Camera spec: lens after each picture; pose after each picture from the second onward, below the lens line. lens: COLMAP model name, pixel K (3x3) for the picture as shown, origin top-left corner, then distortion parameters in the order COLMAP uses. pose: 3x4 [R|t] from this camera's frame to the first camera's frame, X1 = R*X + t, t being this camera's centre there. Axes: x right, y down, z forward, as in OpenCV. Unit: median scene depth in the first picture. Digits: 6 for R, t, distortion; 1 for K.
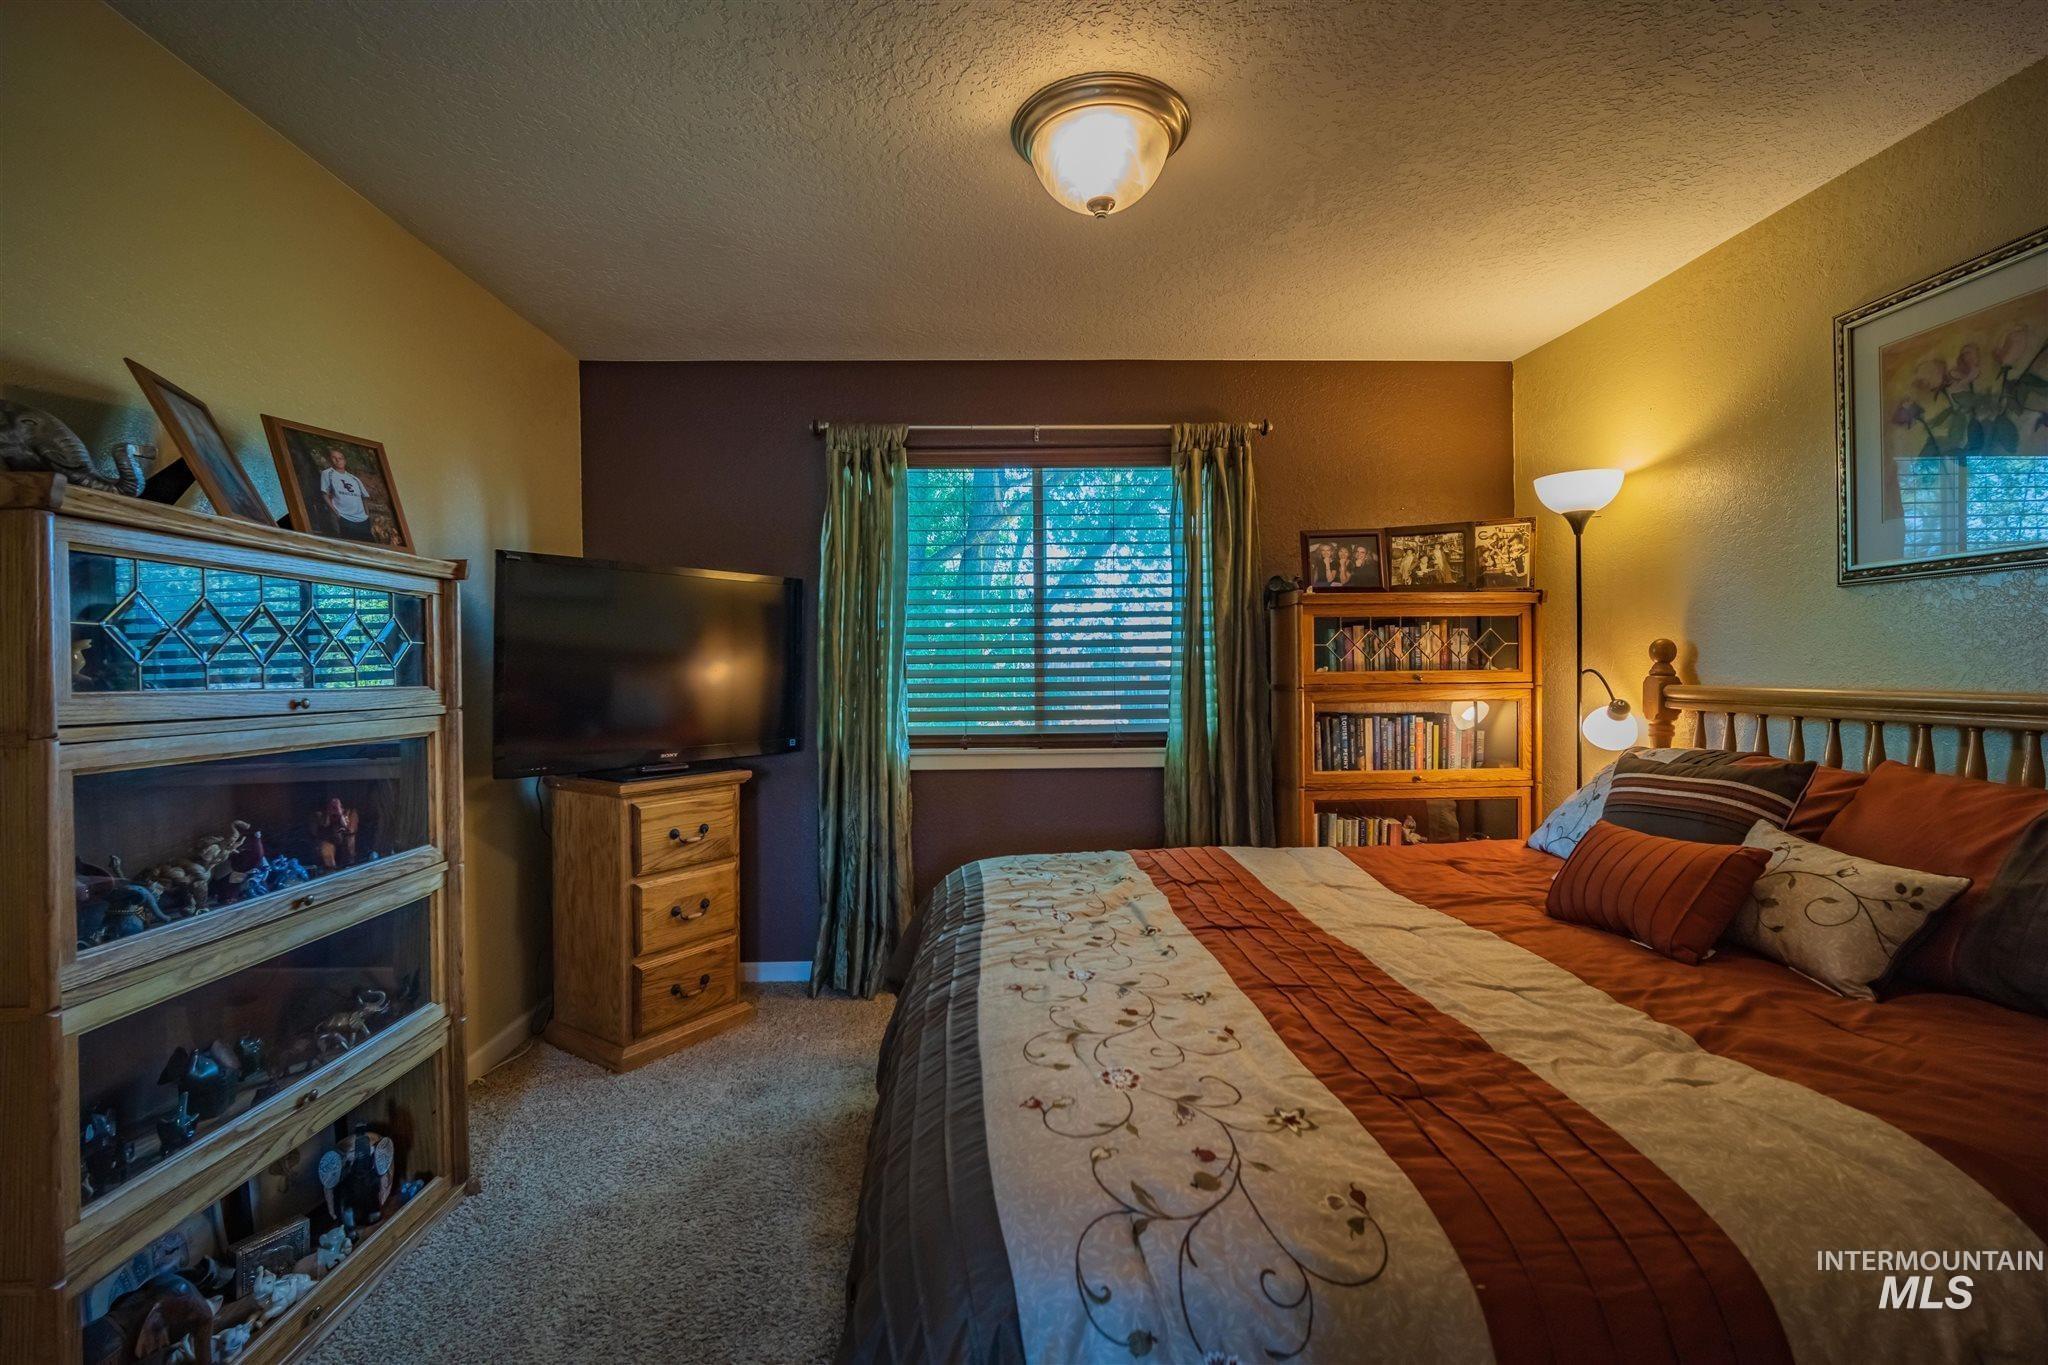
lens RADIAL K [[888.5, 0, 1021.7], [0, 888.5, 676.8], [0, 0, 1]] dist [-0.003860, -0.000251]
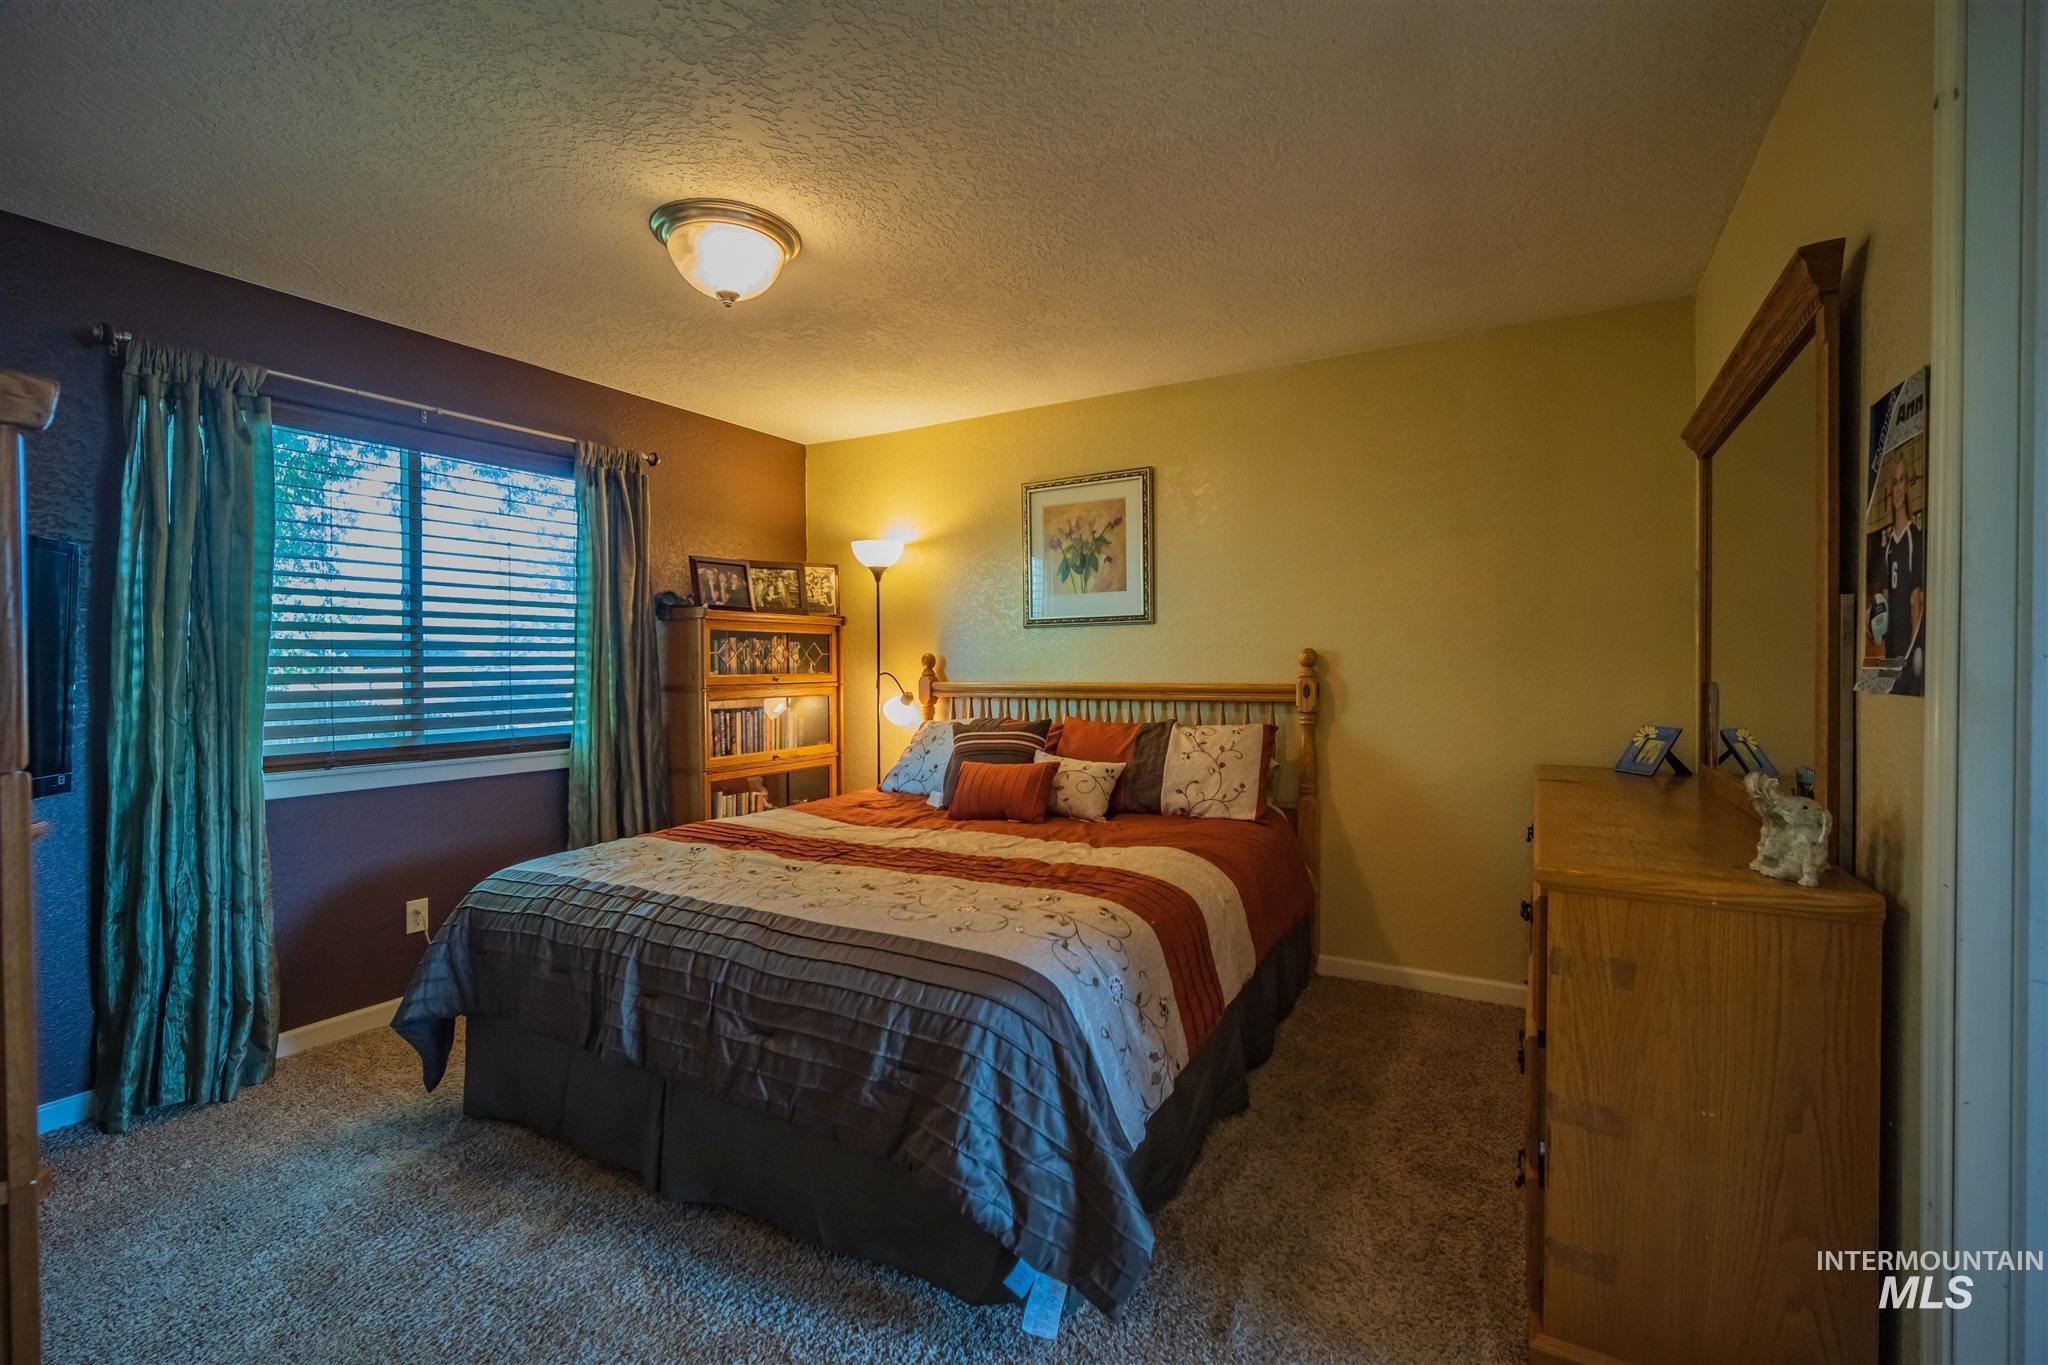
lens RADIAL K [[888.5, 0, 1030.3], [0, 888.5, 678.9], [0, 0, 1]] dist [-0.003860, -0.000251]
pose [[0.530315, -0.007449, 0.847768, -0.453983], [0.009775, 0.999949, 0.002671, 0.000813], [-0.847745, 0.006870, 0.530360, -0.006182]]
